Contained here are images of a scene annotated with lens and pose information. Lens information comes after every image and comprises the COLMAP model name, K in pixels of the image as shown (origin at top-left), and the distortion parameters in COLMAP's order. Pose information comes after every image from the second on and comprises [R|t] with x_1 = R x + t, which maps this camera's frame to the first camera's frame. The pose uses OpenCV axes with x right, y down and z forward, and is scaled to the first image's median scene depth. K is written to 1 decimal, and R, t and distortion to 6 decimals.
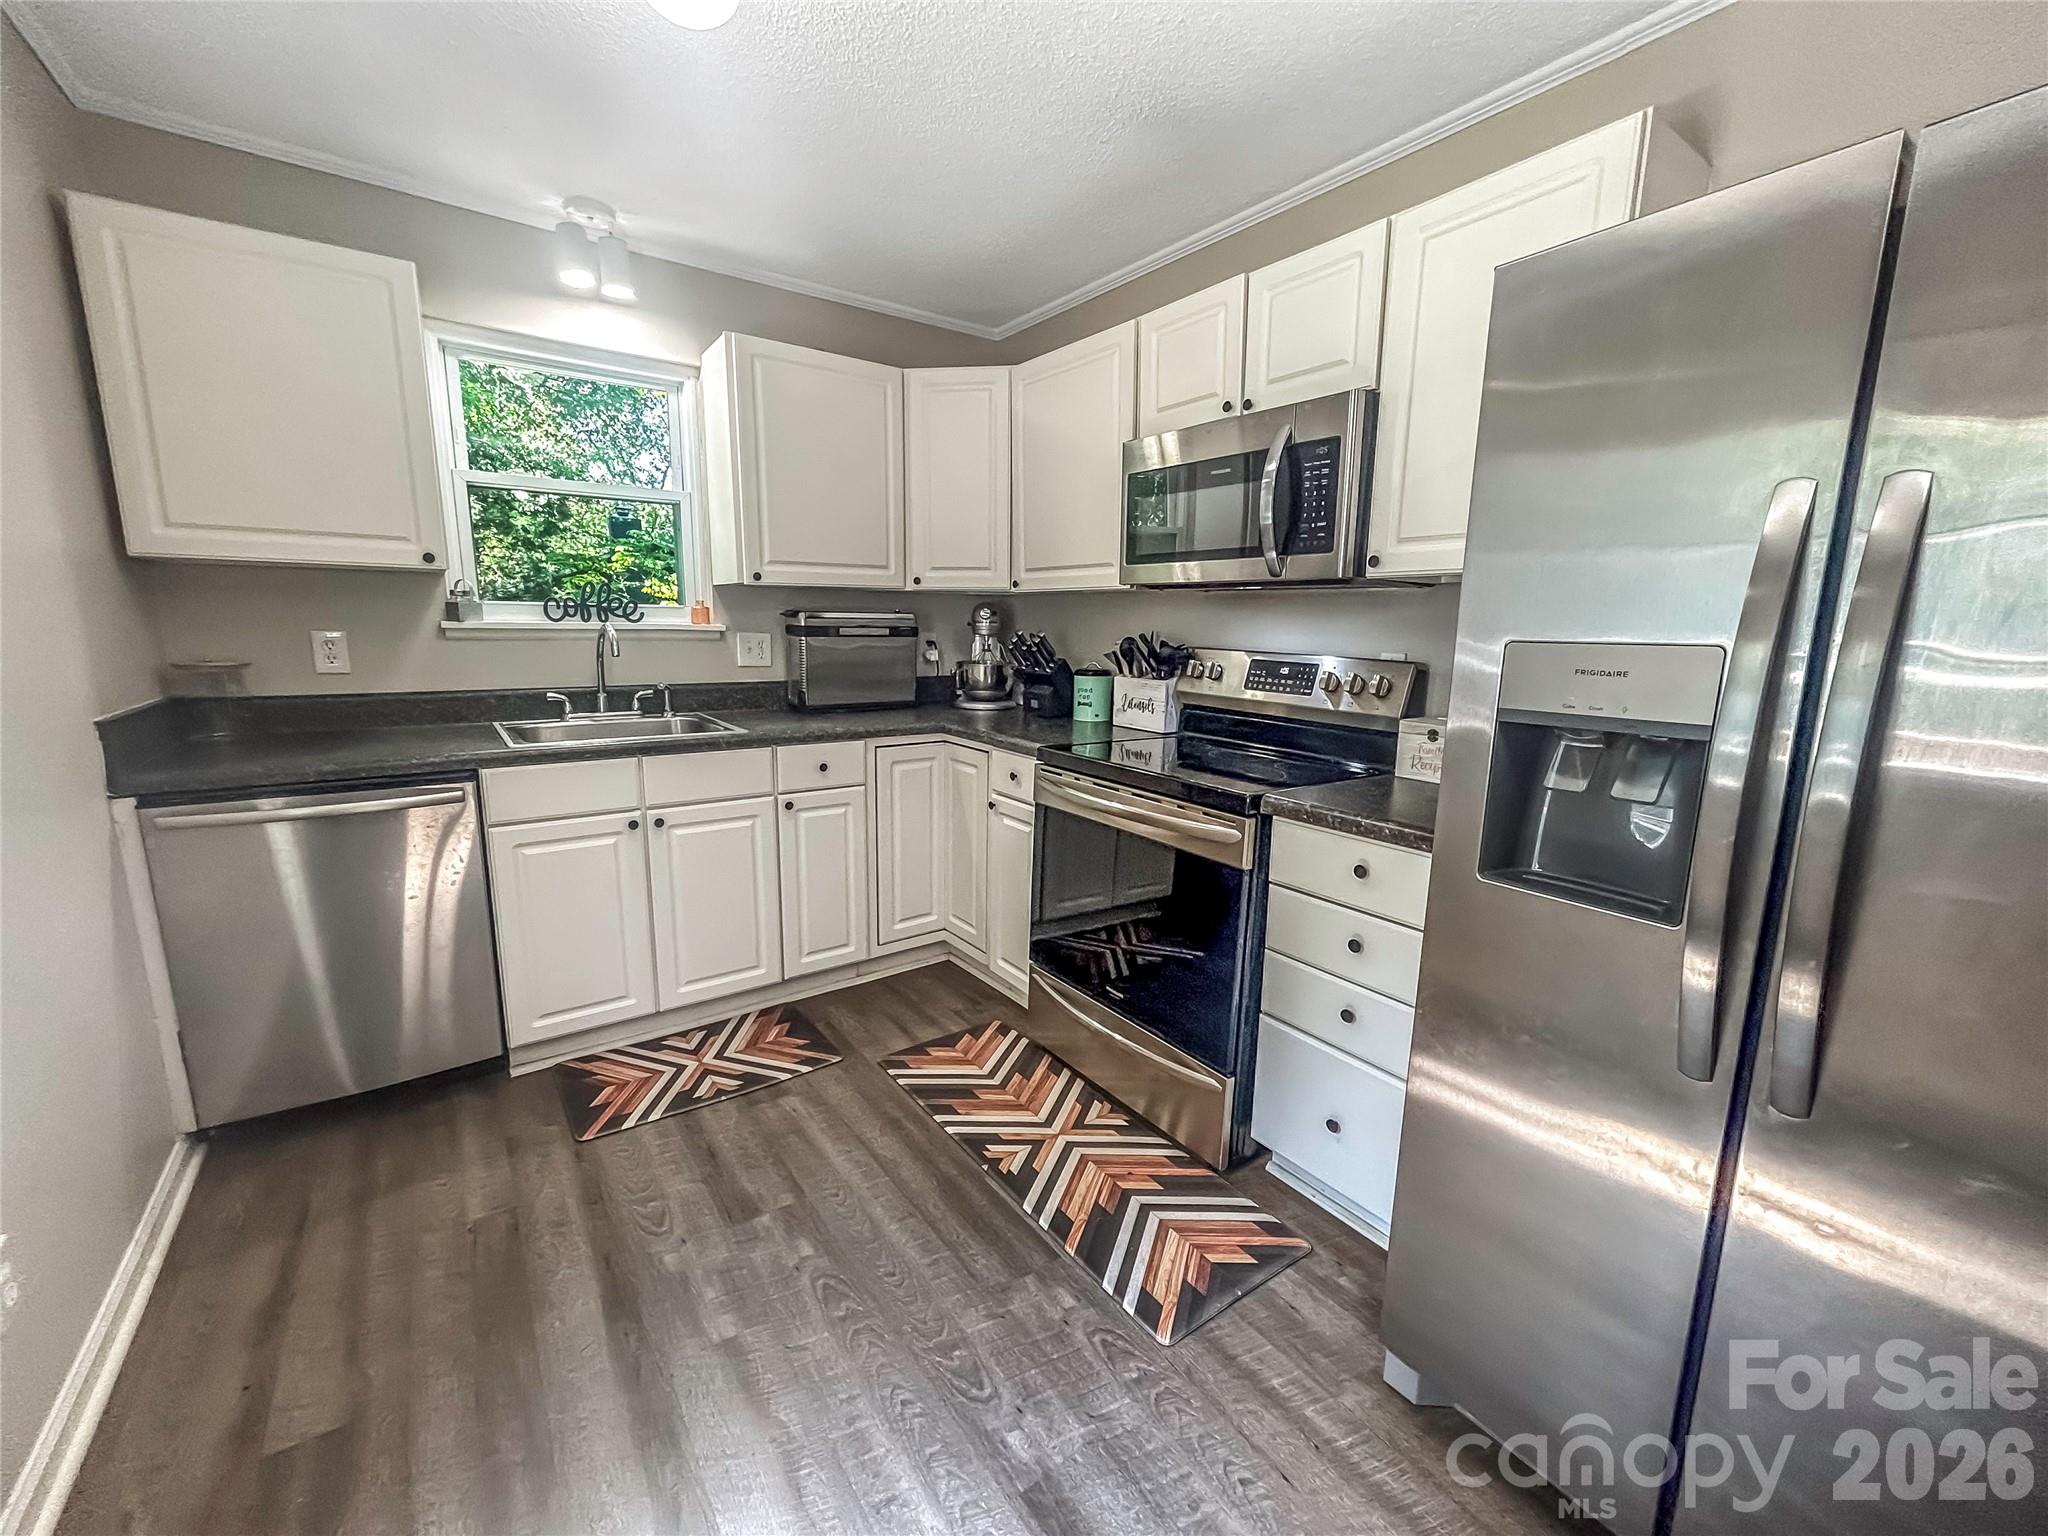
lens RADIAL K [[812.8, 0, 1011.9], [0, 812.8, 773.6], [0, 0, 1]] dist [-0.000833, 0.000107]
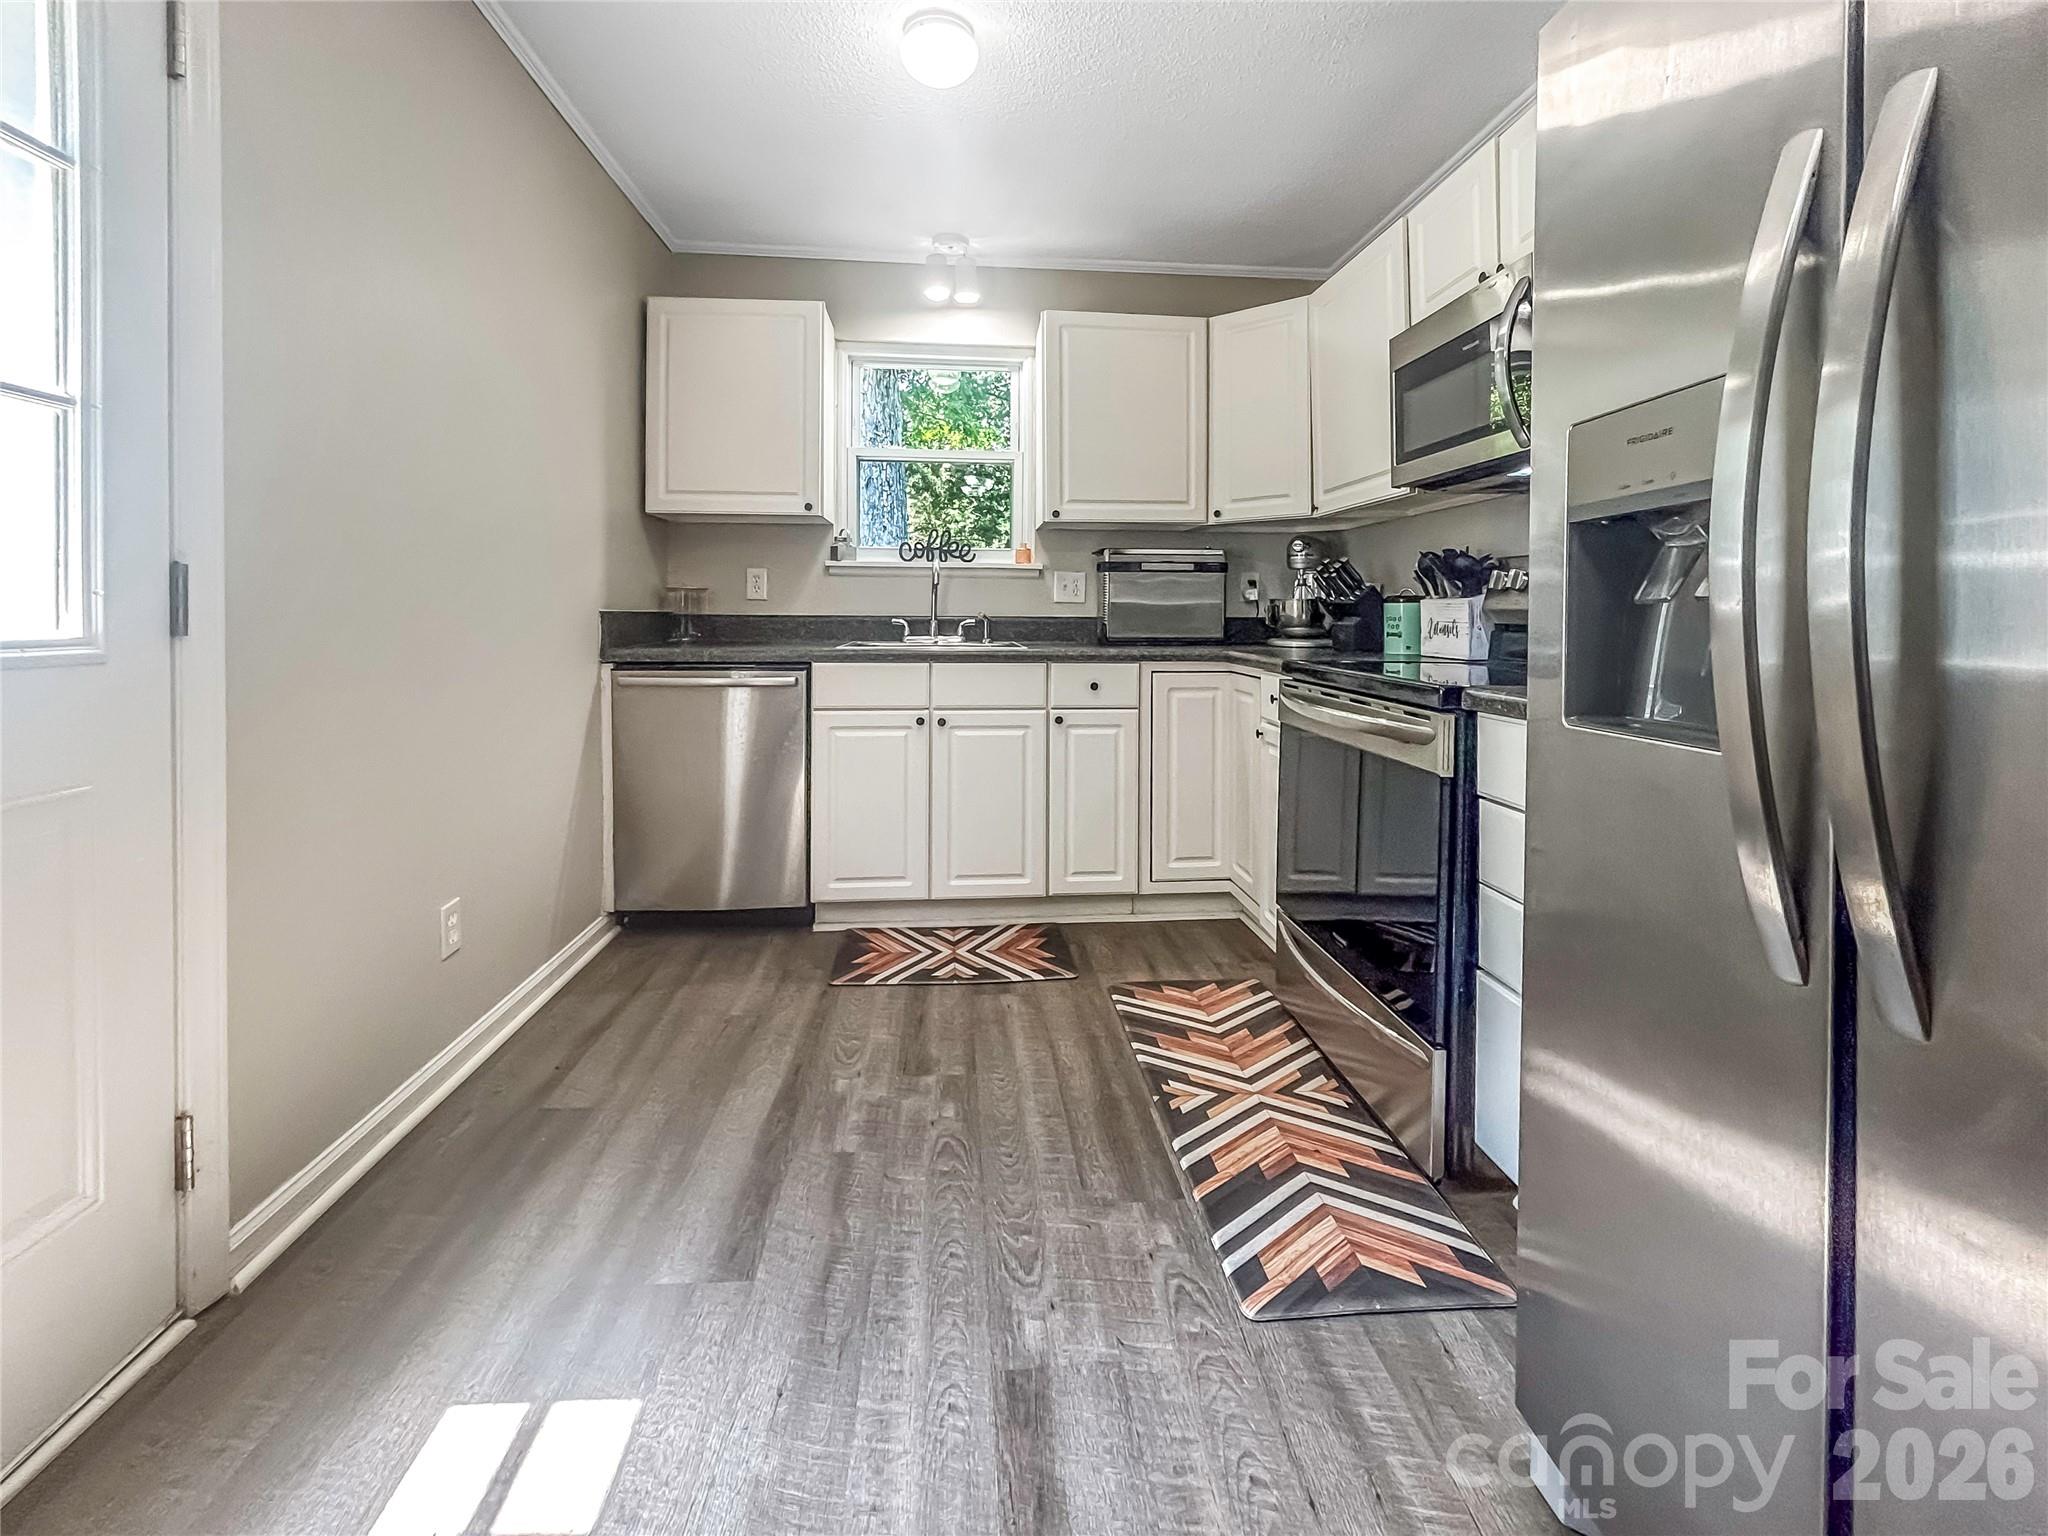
lens RADIAL K [[851.0, 0, 1006.8], [0, 851.0, 610.3], [0, 0, 1]] dist [0.001298, -0.000745]
pose [[0.865885, -0.008437, -0.500172, 0.256700], [-0.083345, 0.983450, -0.160874, 0.097165], [0.493252, 0.180985, 0.850851, 0.008847]]
